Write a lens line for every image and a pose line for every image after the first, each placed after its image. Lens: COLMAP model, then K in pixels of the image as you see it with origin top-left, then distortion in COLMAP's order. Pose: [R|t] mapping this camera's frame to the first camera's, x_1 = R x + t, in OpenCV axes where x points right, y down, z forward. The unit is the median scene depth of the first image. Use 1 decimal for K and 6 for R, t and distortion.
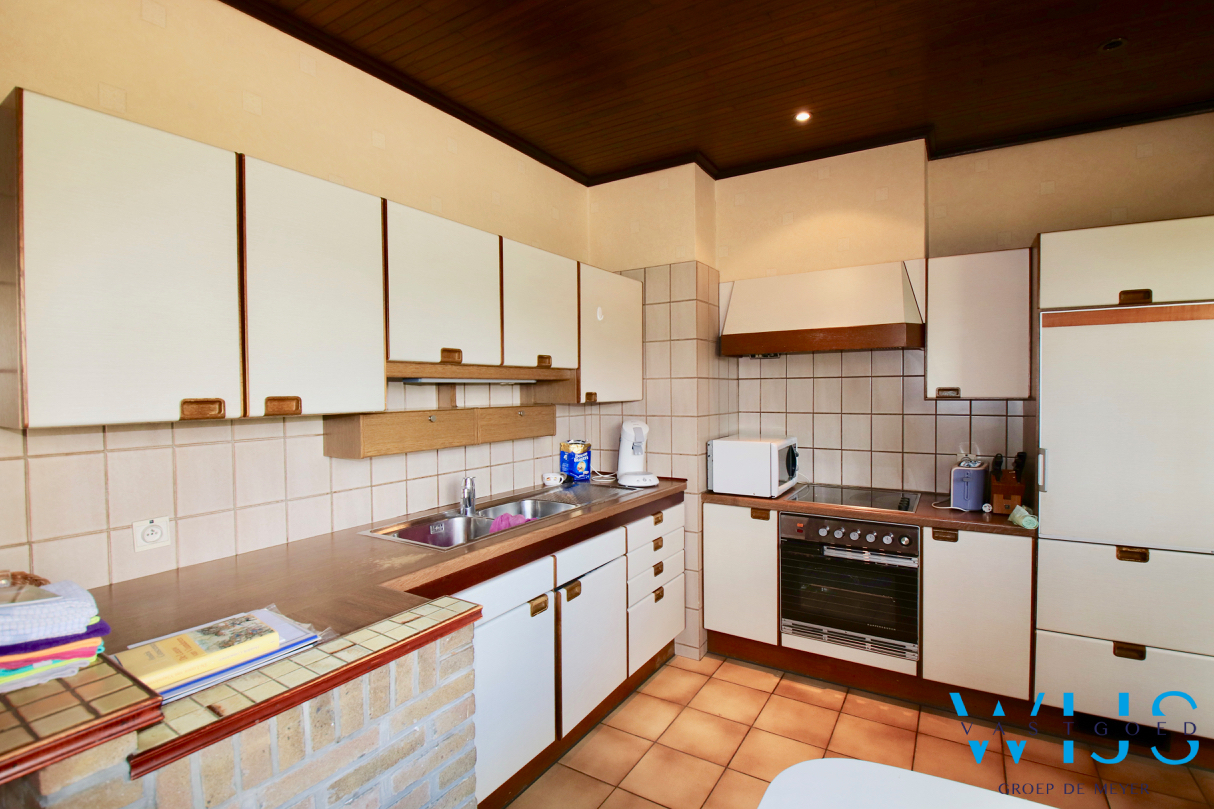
lens RADIAL K [[570.2, 0, 605.5], [0, 570.2, 407.4], [0, 0, 1]] dist [-0.003840, -0.001492]
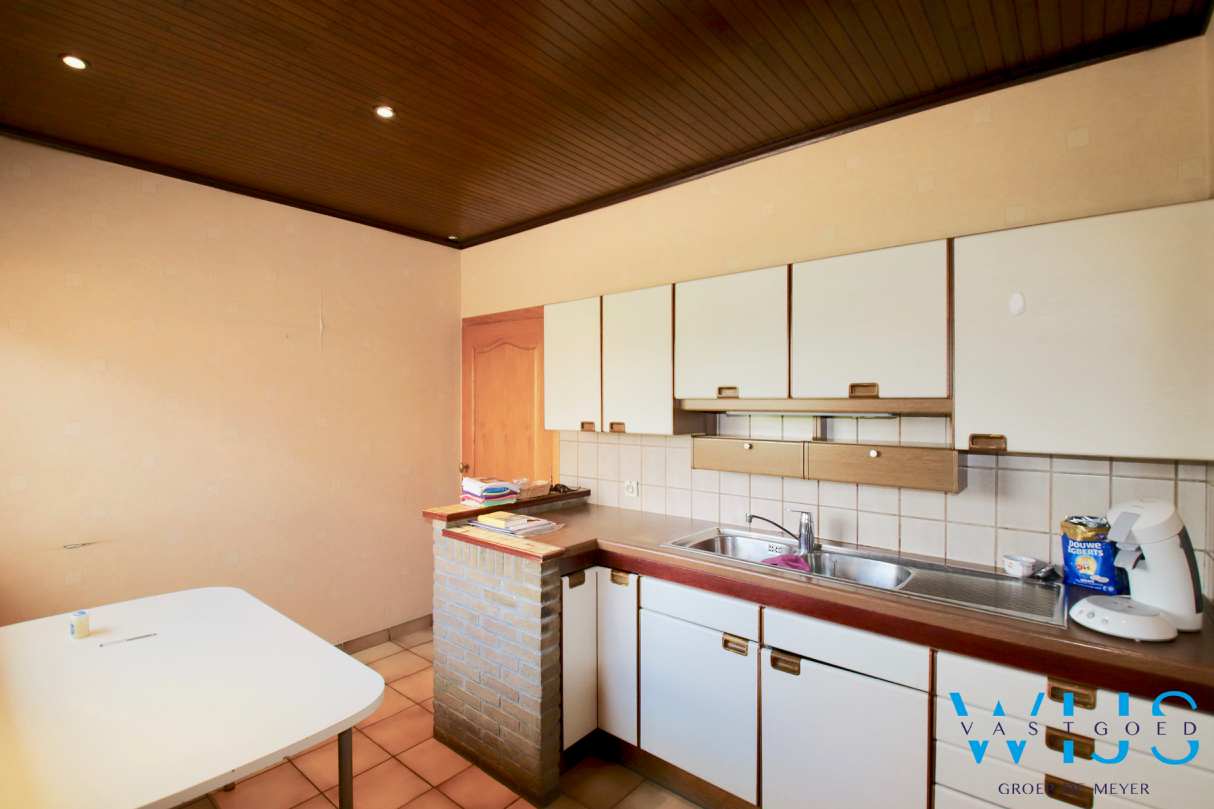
lens RADIAL K [[570.2, 0, 605.0], [0, 570.2, 399.4], [0, 0, 1]] dist [-0.003840, -0.001492]
pose [[-0.145460, 0.000242, -0.989364, 0.821159], [-0.034386, 0.999395, 0.005300, -0.066282], [0.988766, 0.034791, -0.145363, 0.840966]]
